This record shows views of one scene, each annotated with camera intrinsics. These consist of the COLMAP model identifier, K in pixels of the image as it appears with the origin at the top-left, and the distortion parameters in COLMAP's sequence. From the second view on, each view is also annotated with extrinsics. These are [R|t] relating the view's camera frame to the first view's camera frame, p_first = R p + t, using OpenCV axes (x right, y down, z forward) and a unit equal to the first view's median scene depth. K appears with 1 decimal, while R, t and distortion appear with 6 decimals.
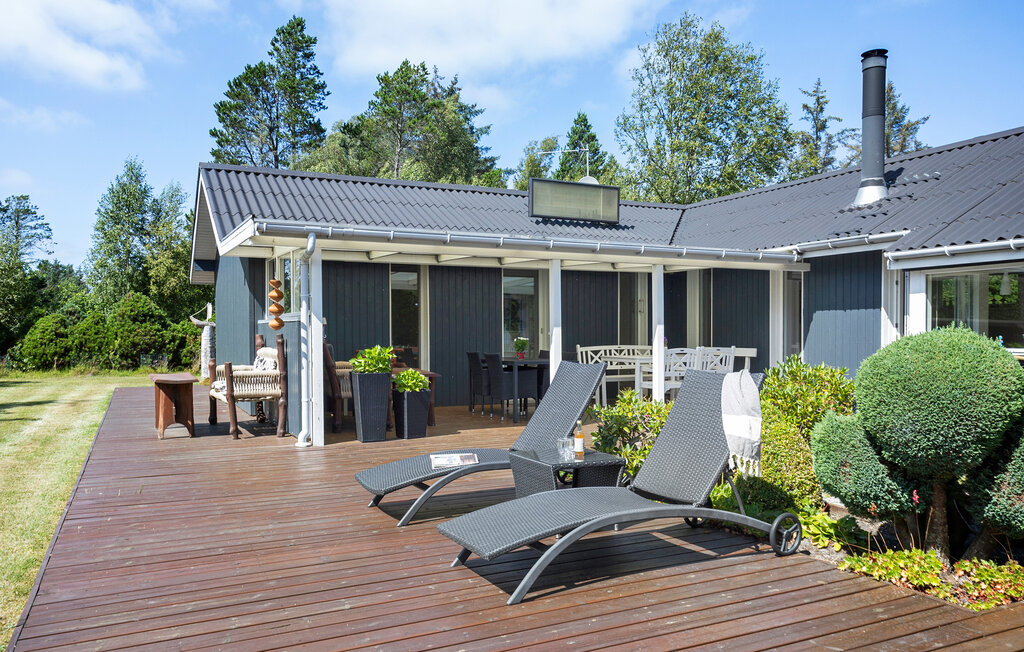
lens RADIAL K [[798.1, 0, 512.0], [0, 798.1, 326.0], [0, 0, 1]] dist [-0.012397, -0.001204]
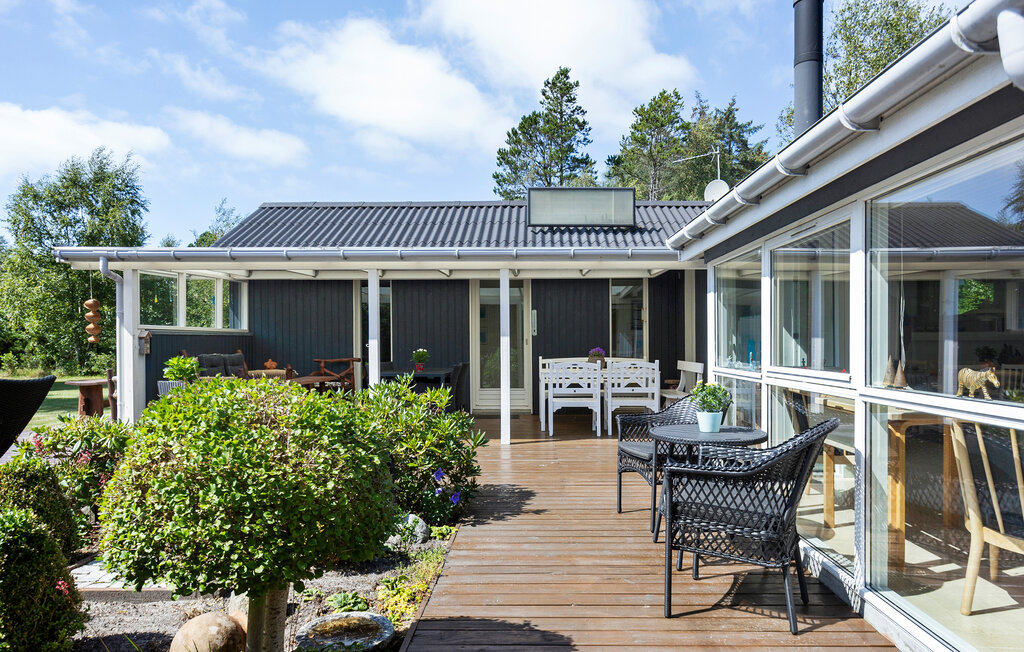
lens RADIAL K [[703.7, 0, 513.4], [0, 703.7, 347.3], [0, 0, 1]] dist [-0.052372, -0.000684]
pose [[0.876409, 0.008436, -0.481494, 0.203558], [-0.001588, 0.999892, 0.014628, 0.000165], [0.481566, -0.012056, 0.876327, 0.106742]]
